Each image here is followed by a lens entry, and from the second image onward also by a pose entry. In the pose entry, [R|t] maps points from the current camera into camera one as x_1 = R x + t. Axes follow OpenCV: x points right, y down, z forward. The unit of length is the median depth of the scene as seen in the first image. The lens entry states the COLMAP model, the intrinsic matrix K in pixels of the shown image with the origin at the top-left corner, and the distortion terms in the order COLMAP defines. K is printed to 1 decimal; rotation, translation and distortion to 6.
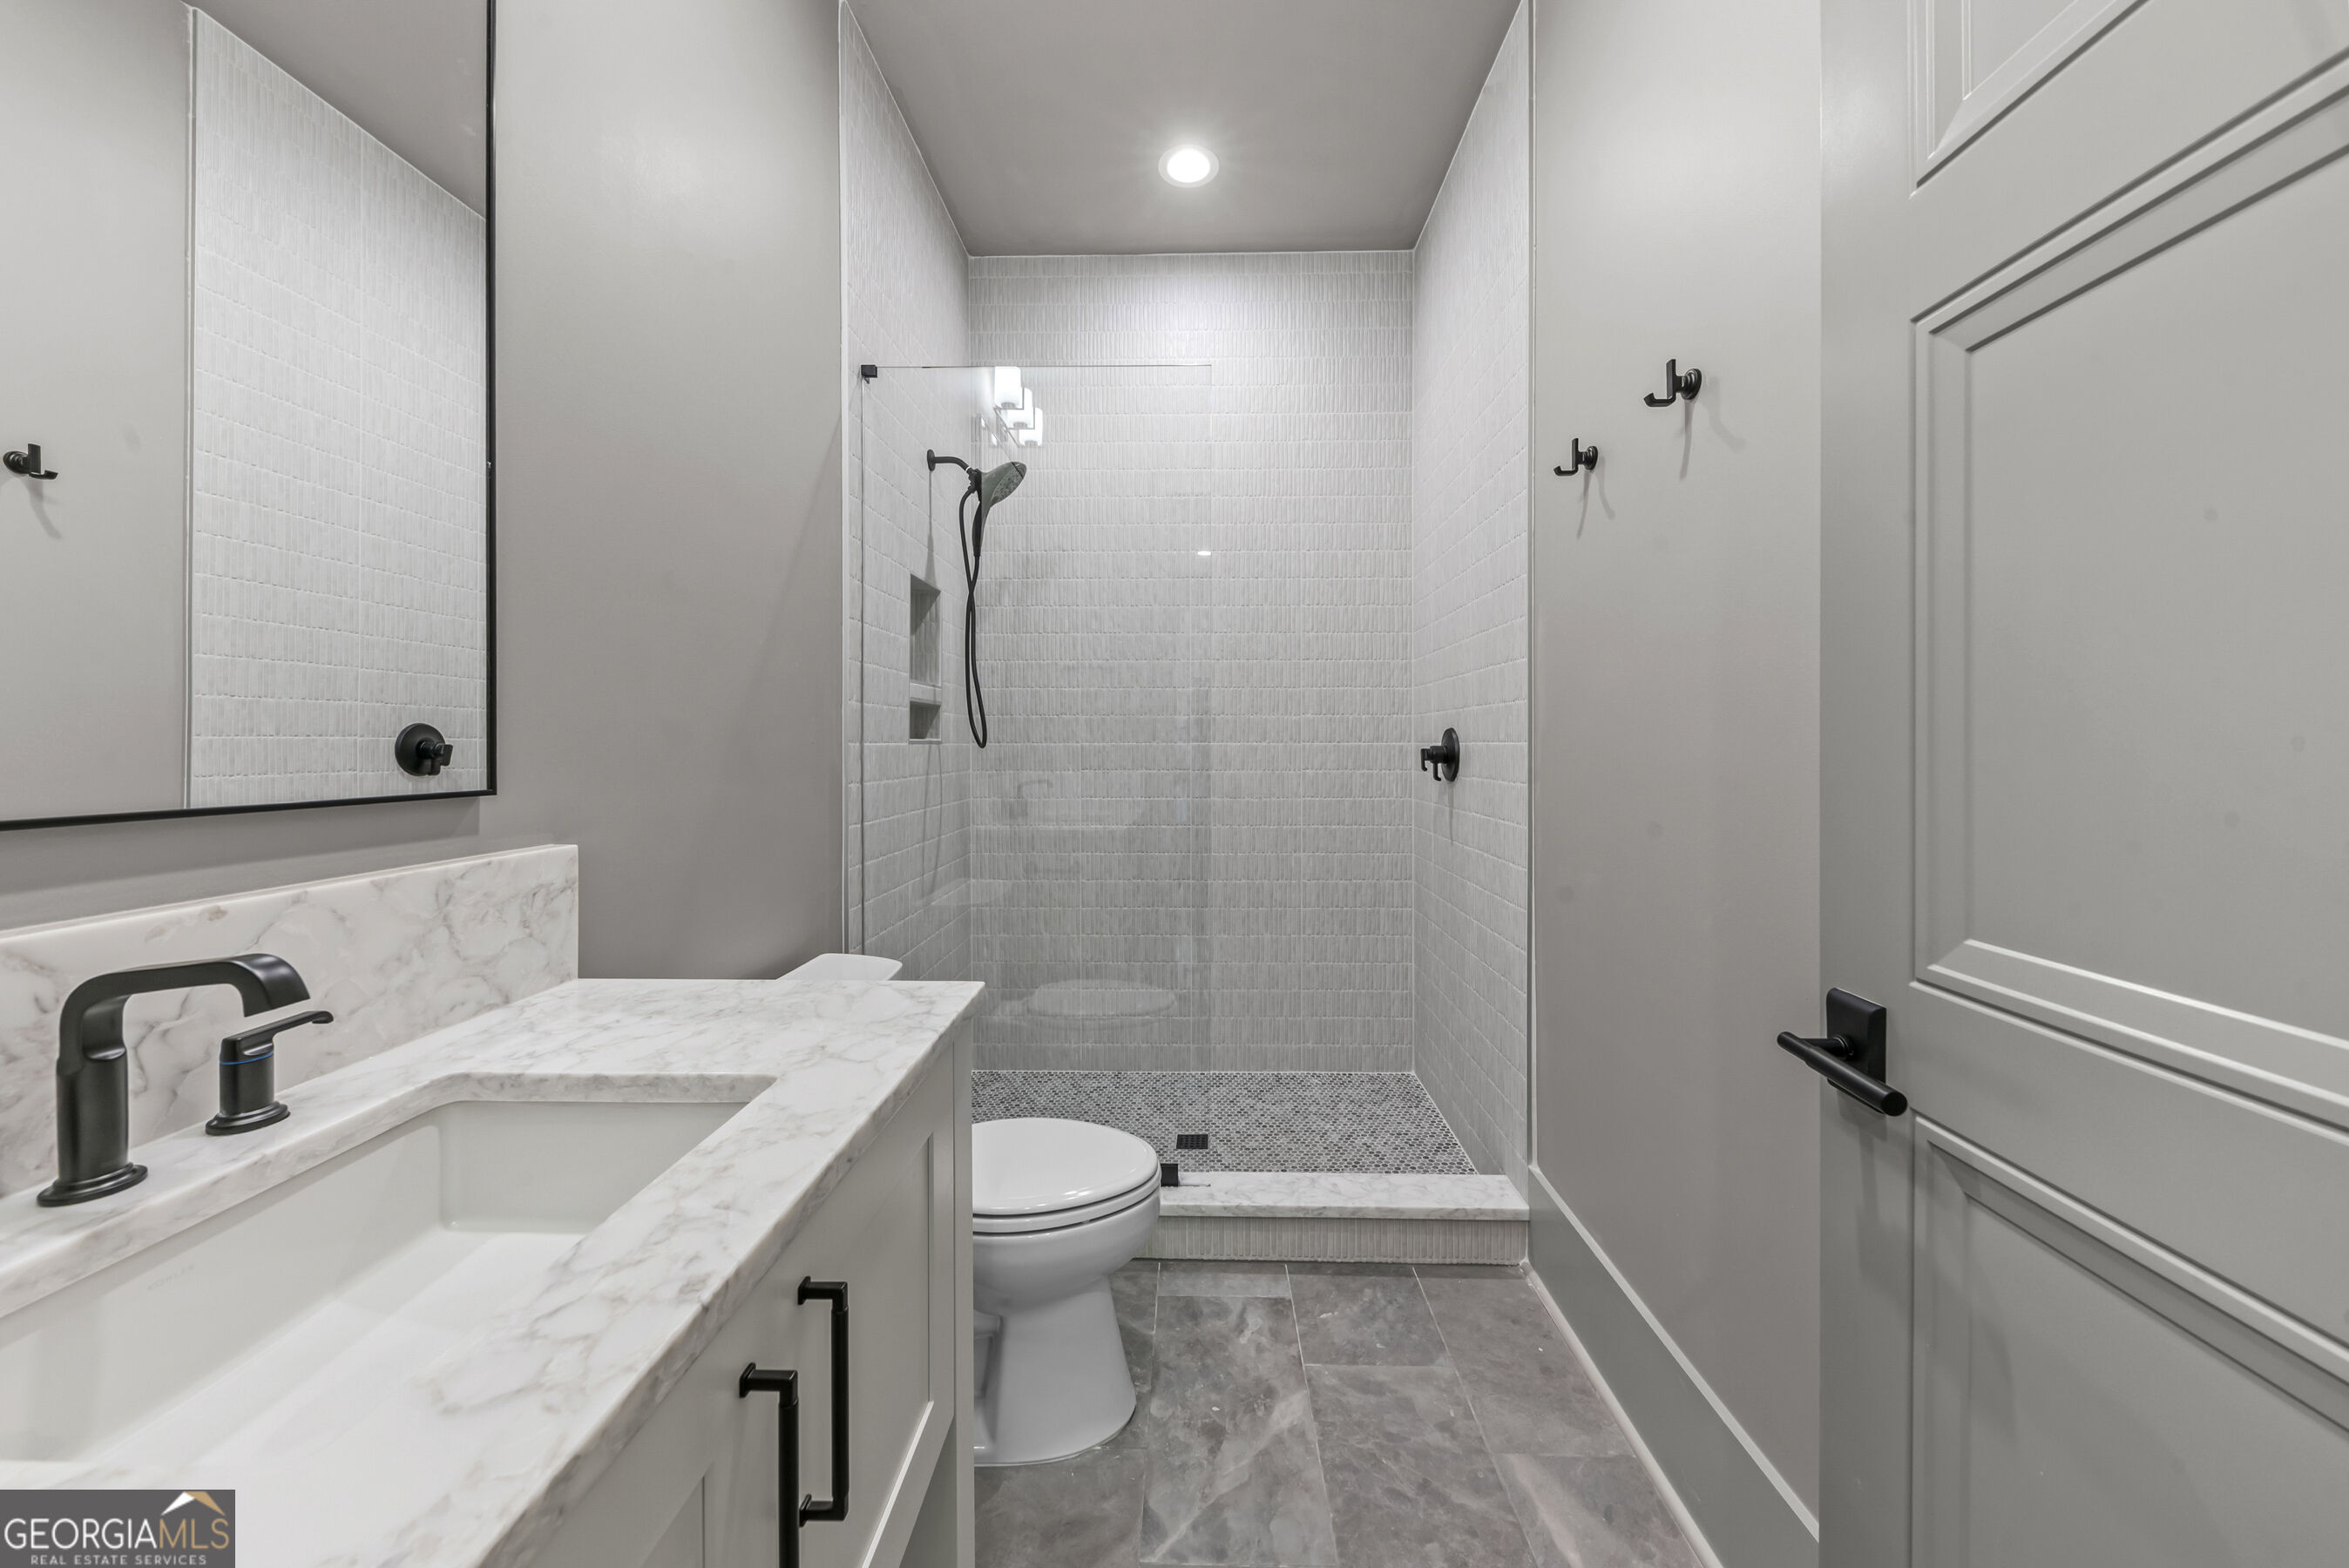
lens RADIAL K [[819.4, 0, 1179.6], [0, 819.4, 755.4], [0, 0, 1]] dist [0.000062, 0.000003]
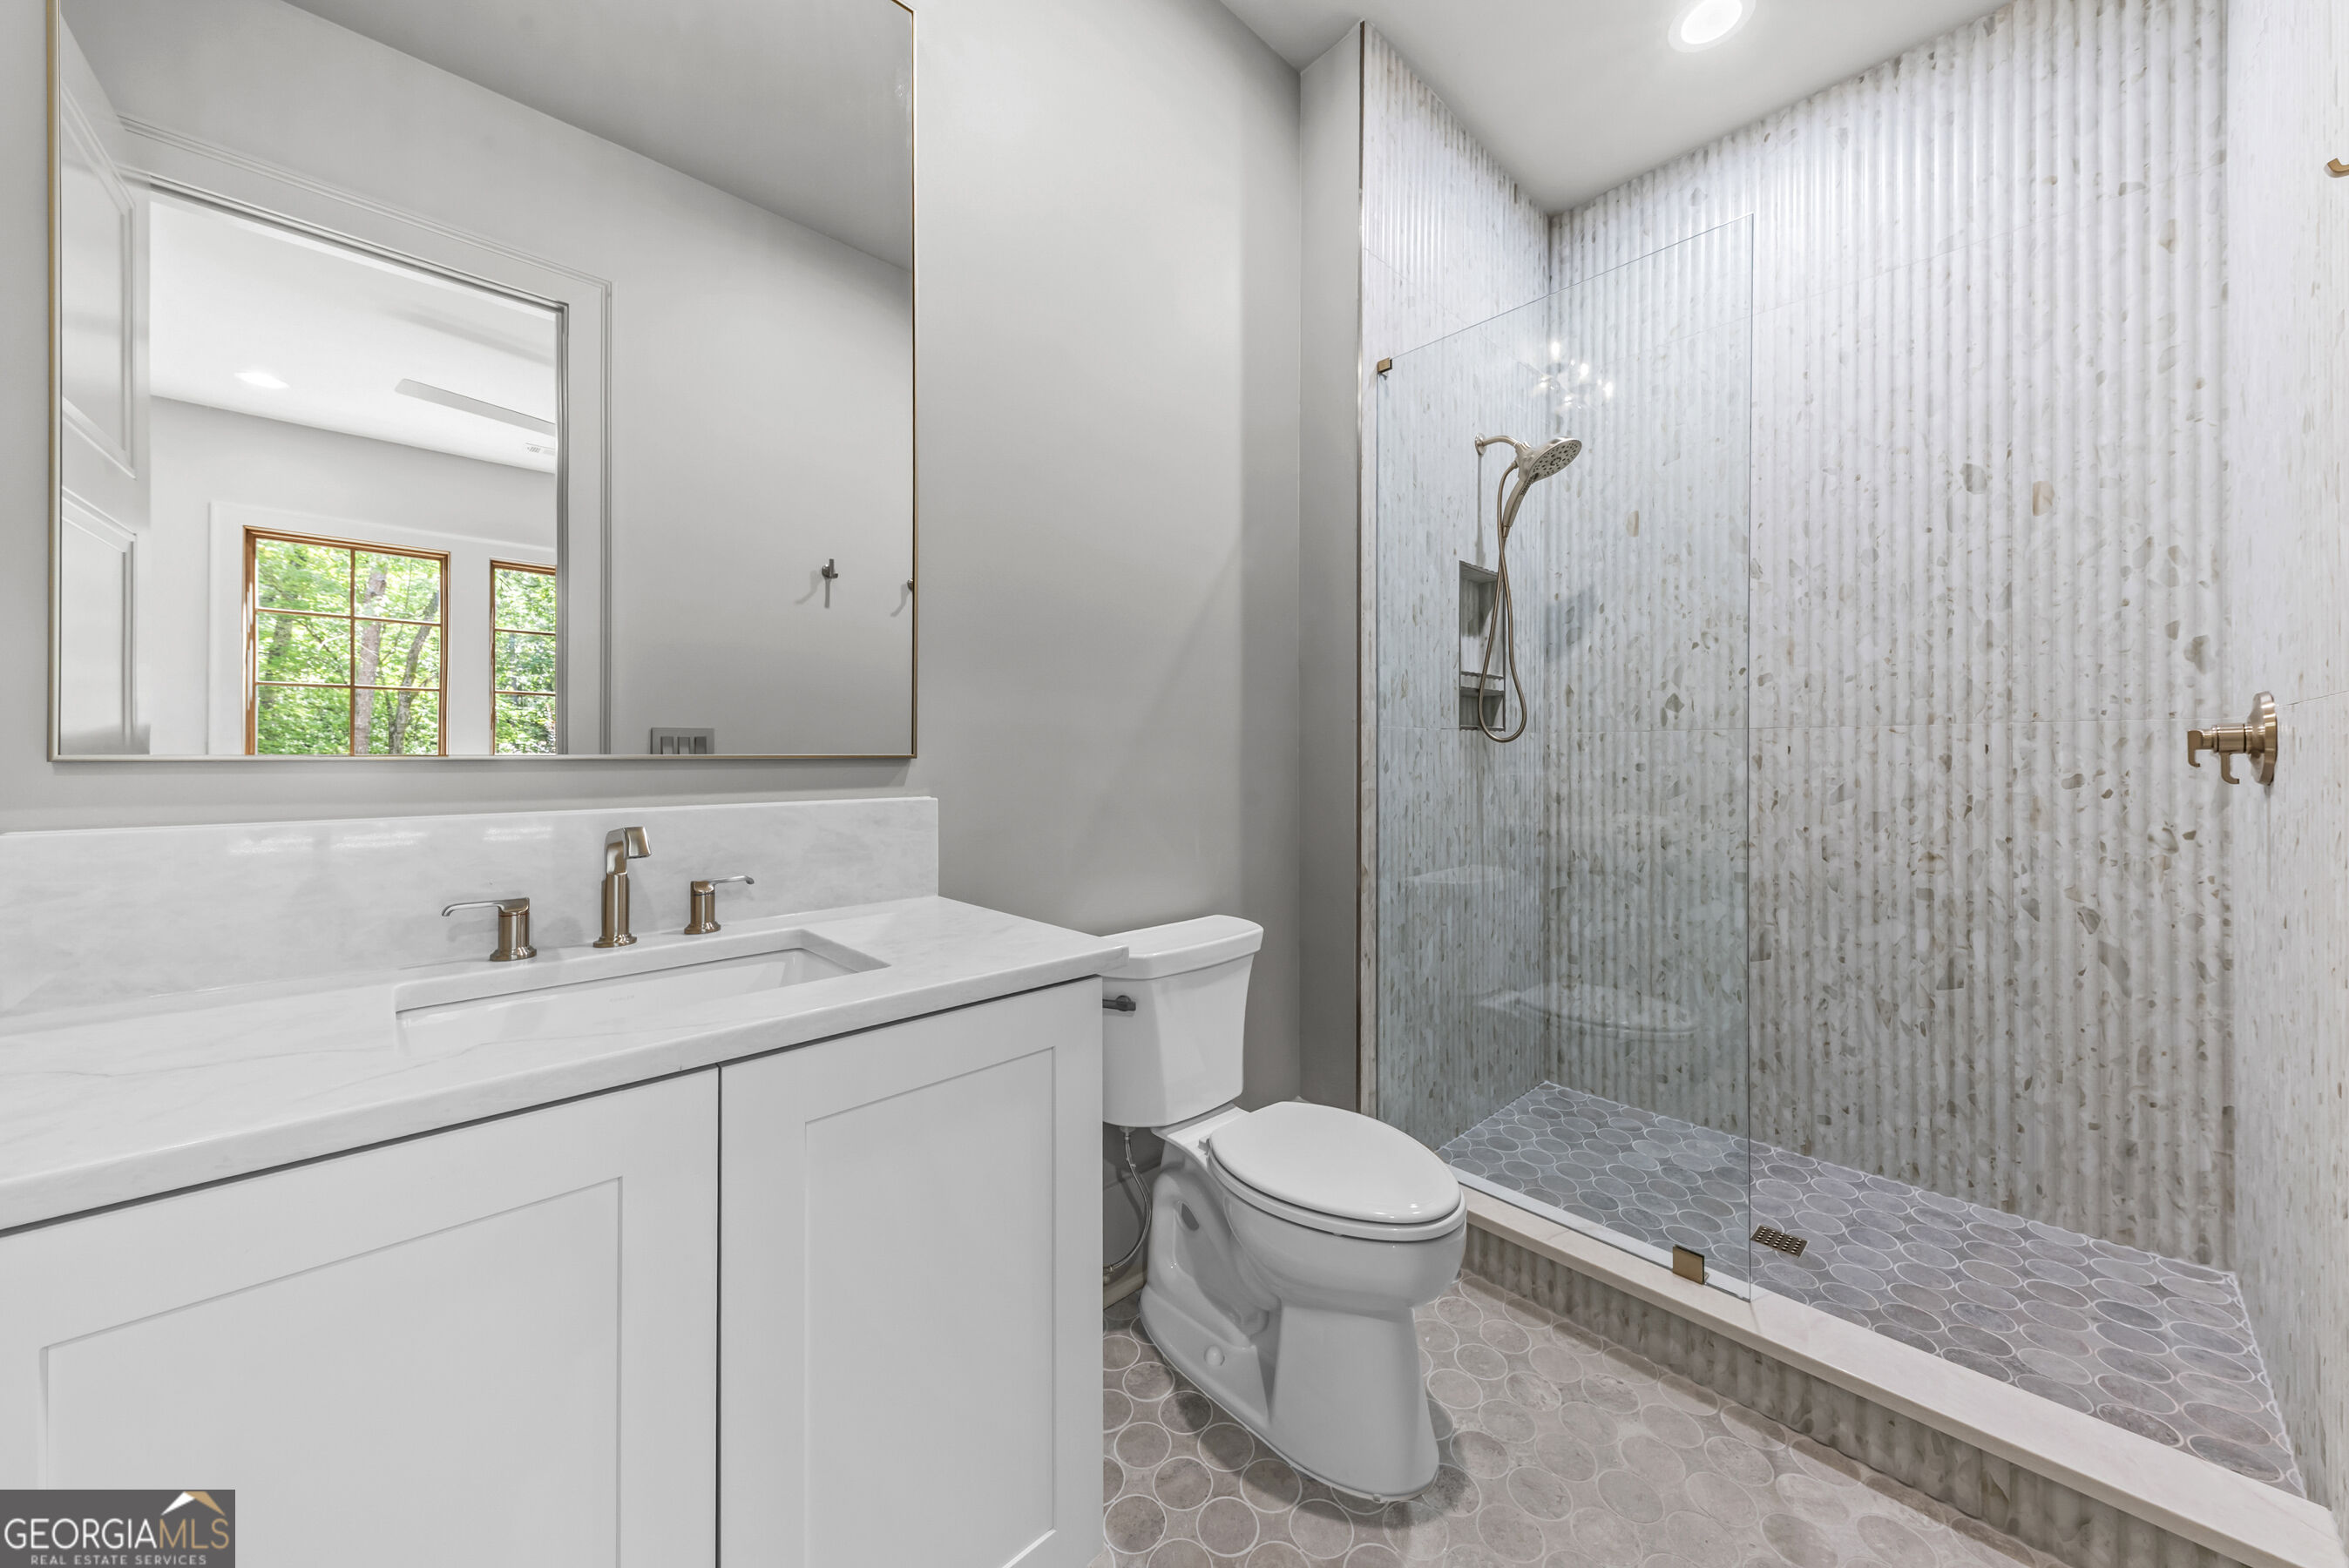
lens RADIAL K [[819.4, 0, 1179.6], [0, 819.4, 755.4], [0, 0, 1]] dist [0.000062, 0.000003]
pose [[0.713122, 0.001732, -0.701038, 0.194044], [0.002437, 0.999985, 0.004950, 0.004988], [0.701036, -0.005239, 0.713107, 0.074066]]
